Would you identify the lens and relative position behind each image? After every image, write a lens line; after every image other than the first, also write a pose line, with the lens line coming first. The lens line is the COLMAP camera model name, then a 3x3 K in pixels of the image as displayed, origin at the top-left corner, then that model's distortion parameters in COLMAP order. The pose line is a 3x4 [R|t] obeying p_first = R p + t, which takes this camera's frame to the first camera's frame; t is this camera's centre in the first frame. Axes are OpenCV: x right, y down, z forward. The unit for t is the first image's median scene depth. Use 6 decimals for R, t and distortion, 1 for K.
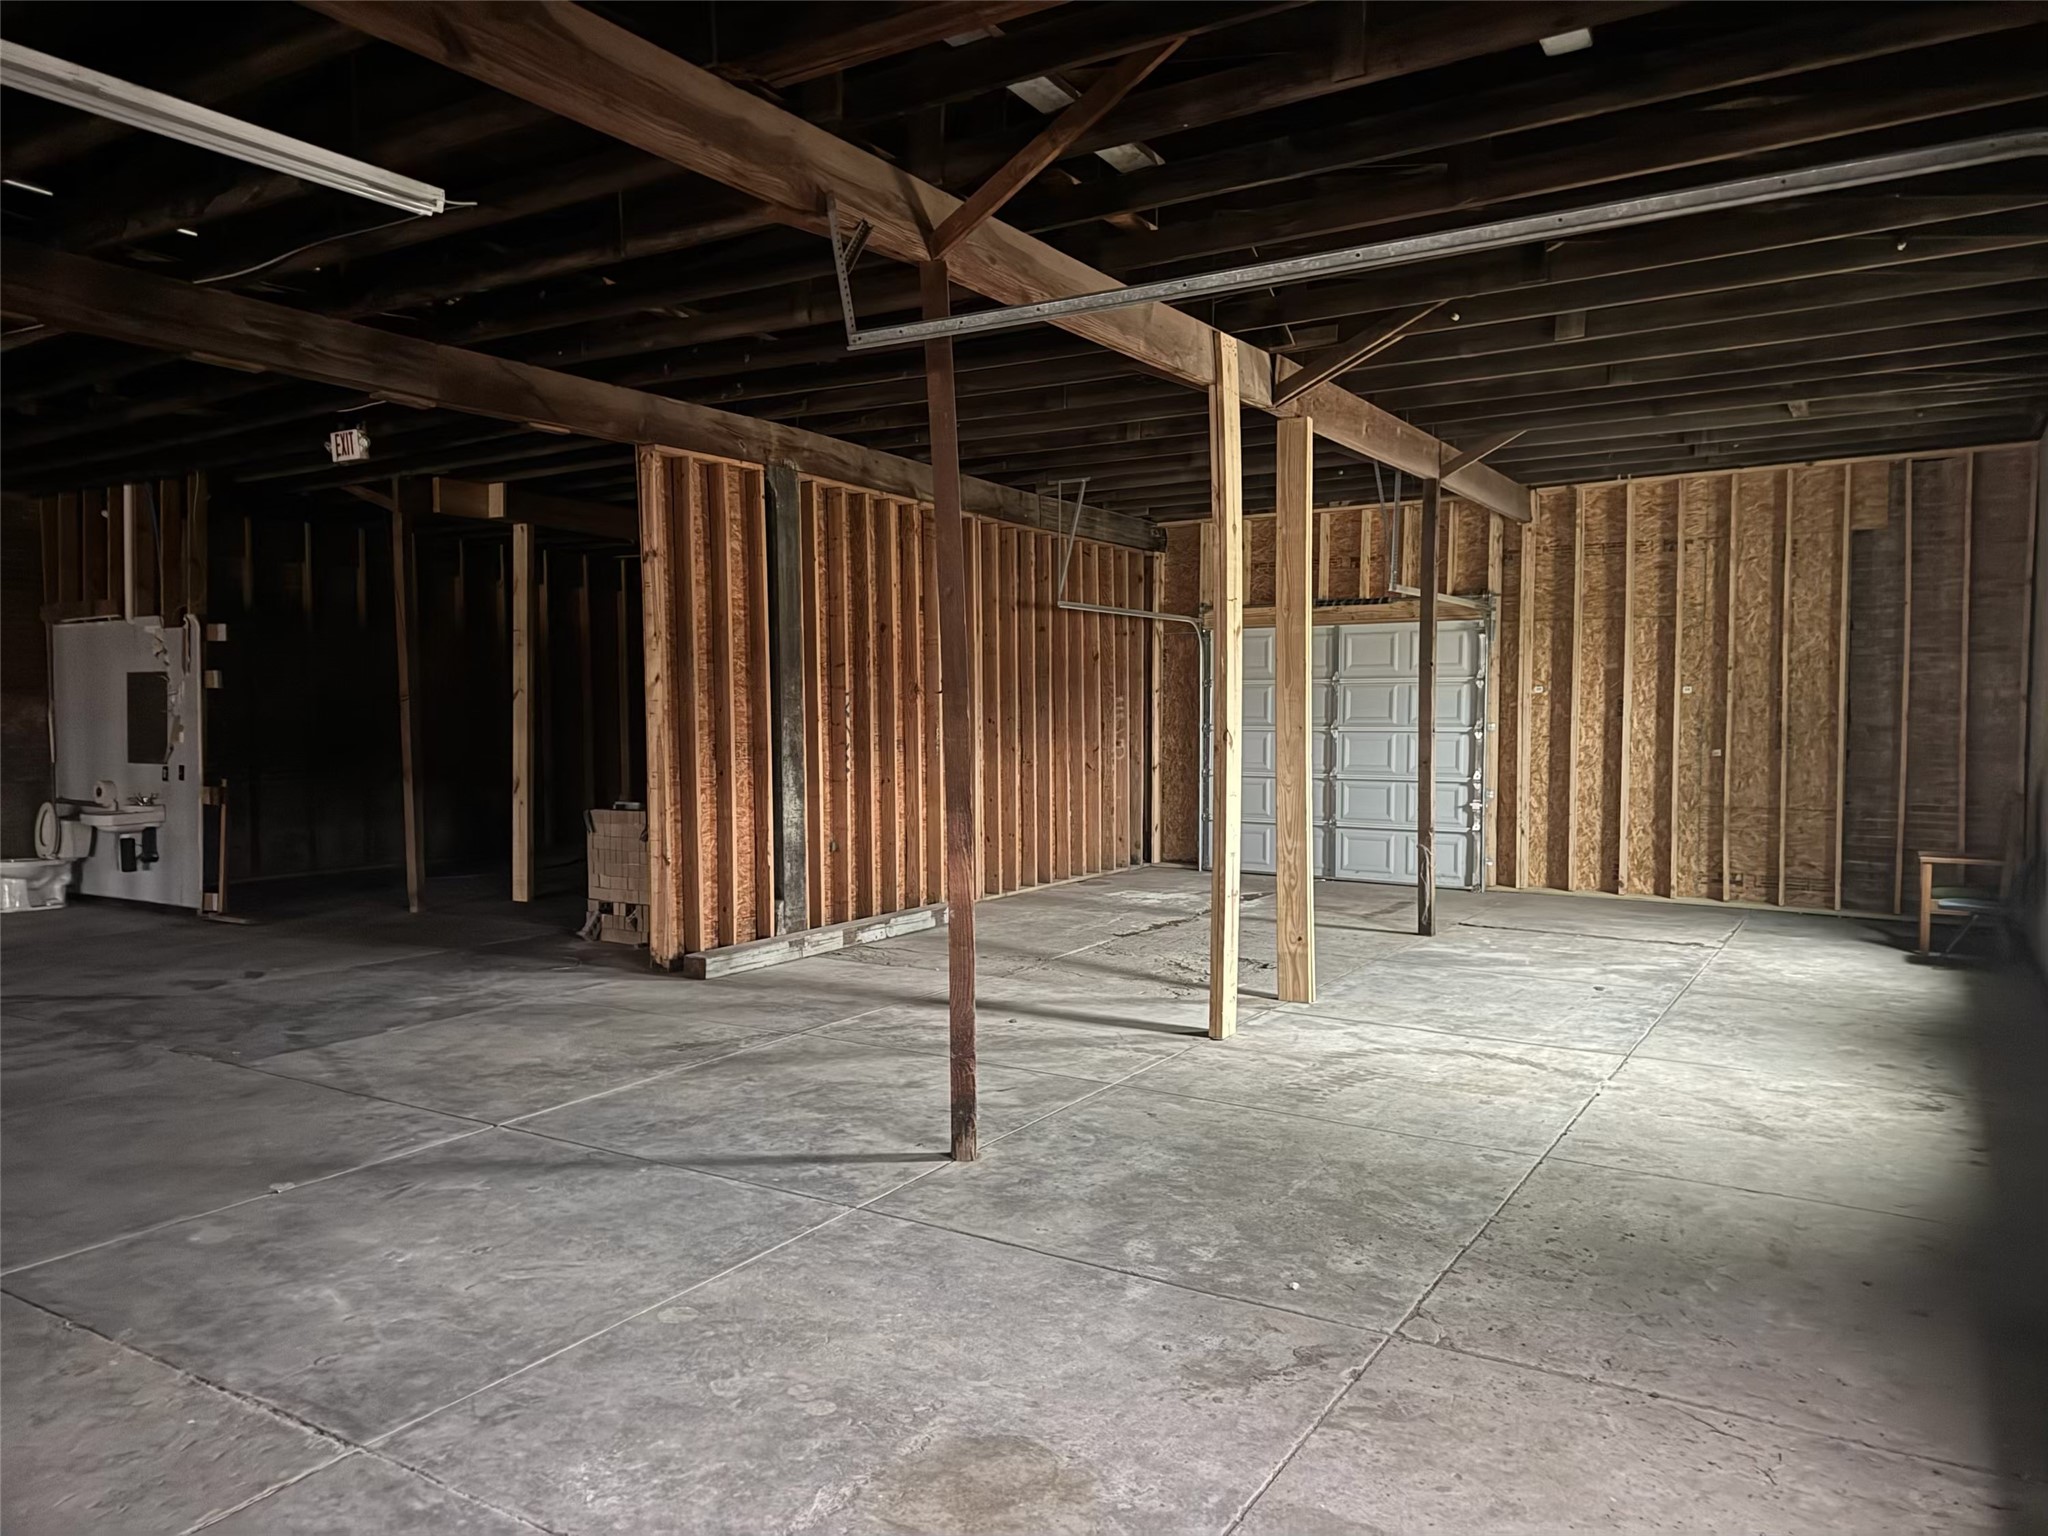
lens RADIAL K [[1429.3, 0, 1020.4], [0, 1429.3, 771.1], [0, 0, 1]] dist [0.074440, -0.090270]
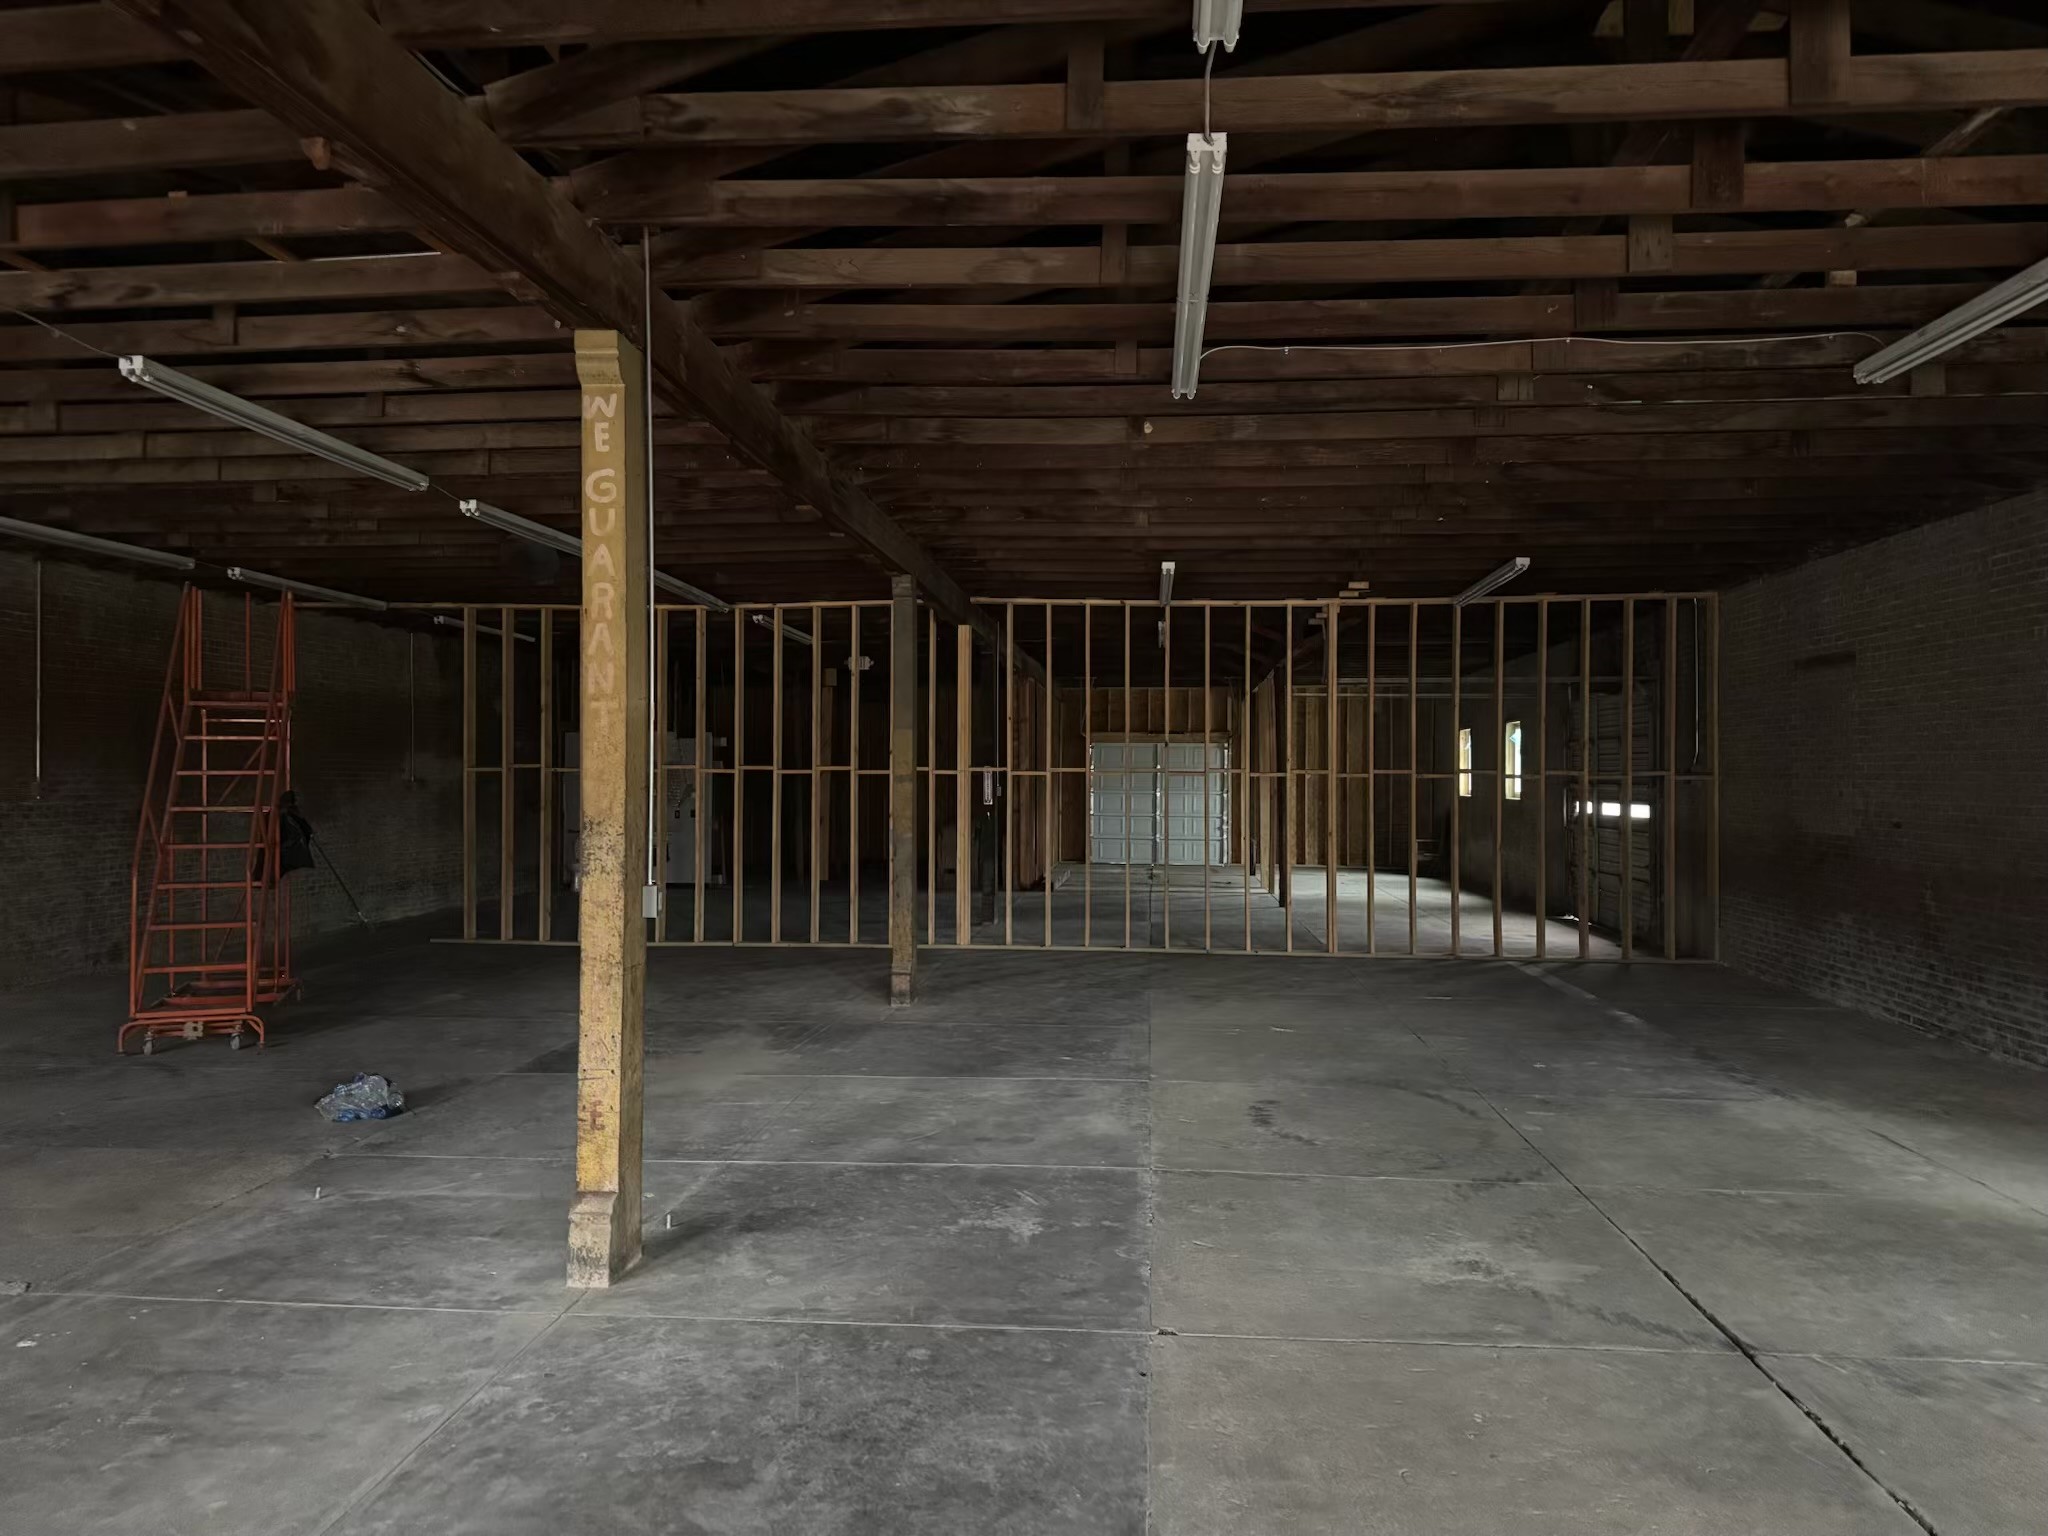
lens RADIAL K [[1429.3, 0, 1033.7], [0, 1429.3, 776.4], [0, 0, 1]] dist [0.074440, -0.090270]
pose [[0.888176, 0.005115, 0.459476, -1.521797], [0.019255, 0.998646, -0.048336, 0.073782], [-0.459101, 0.051778, 0.886874, -1.313529]]
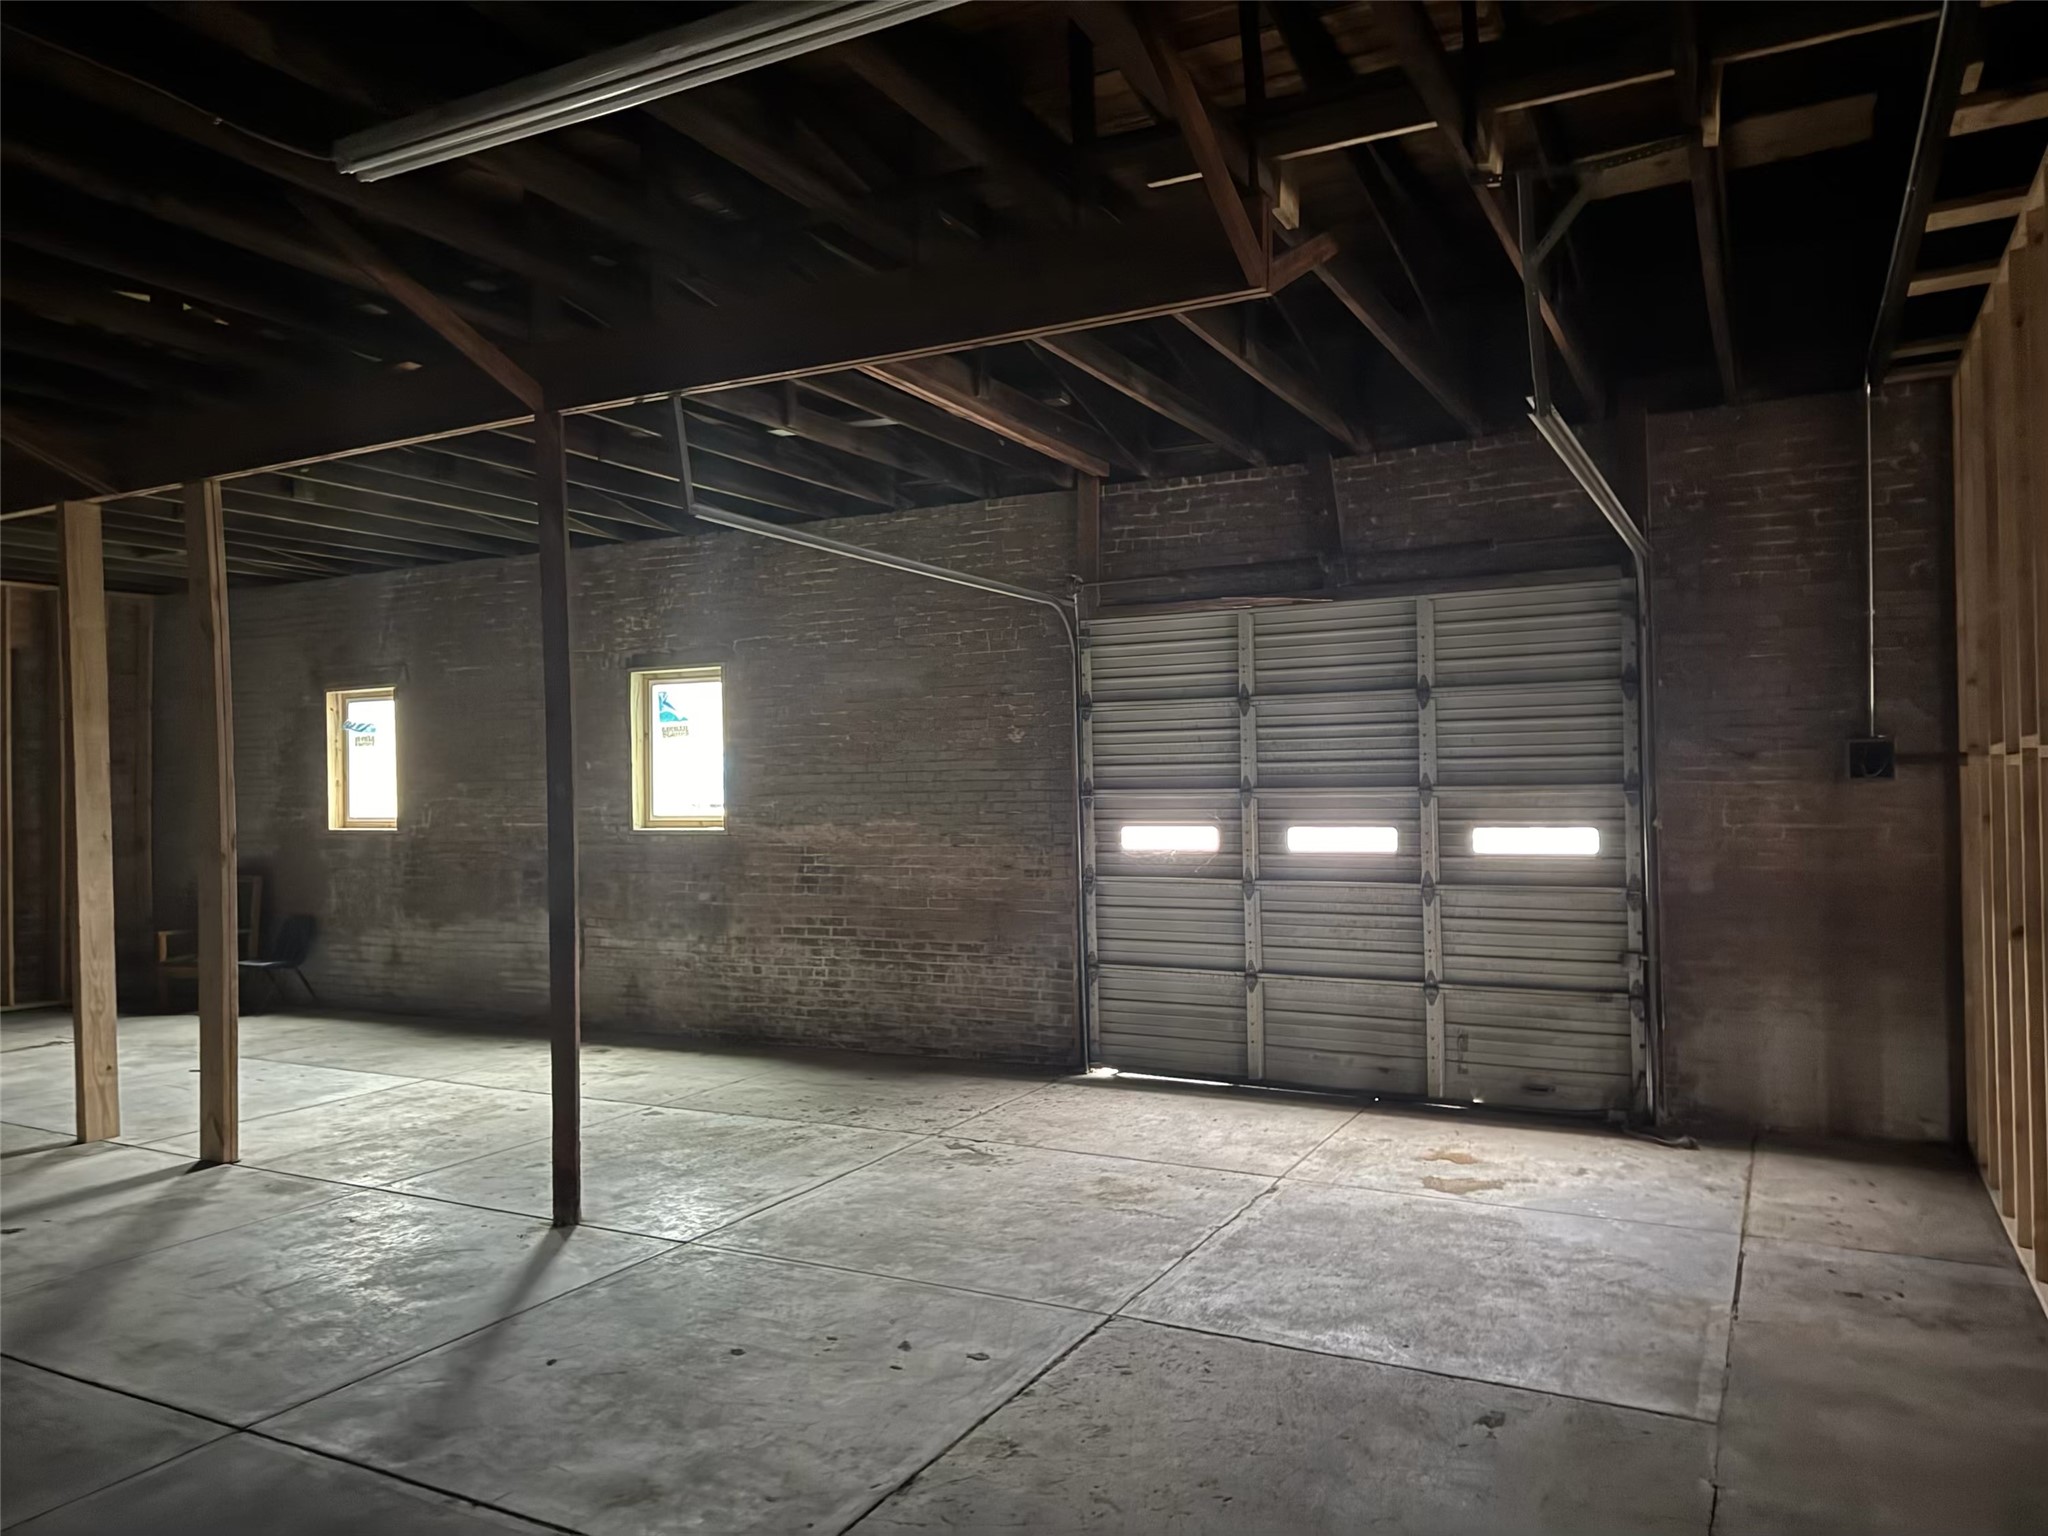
lens RADIAL K [[1429.3, 0, 1027.3], [0, 1429.3, 753.9], [0, 0, 1]] dist [0.074440, -0.090270]
pose [[-0.076101, 0.025603, 0.996771, -0.778410], [0.060500, 0.997947, -0.021014, -0.028195], [-0.995263, 0.058706, -0.077494, 0.475749]]
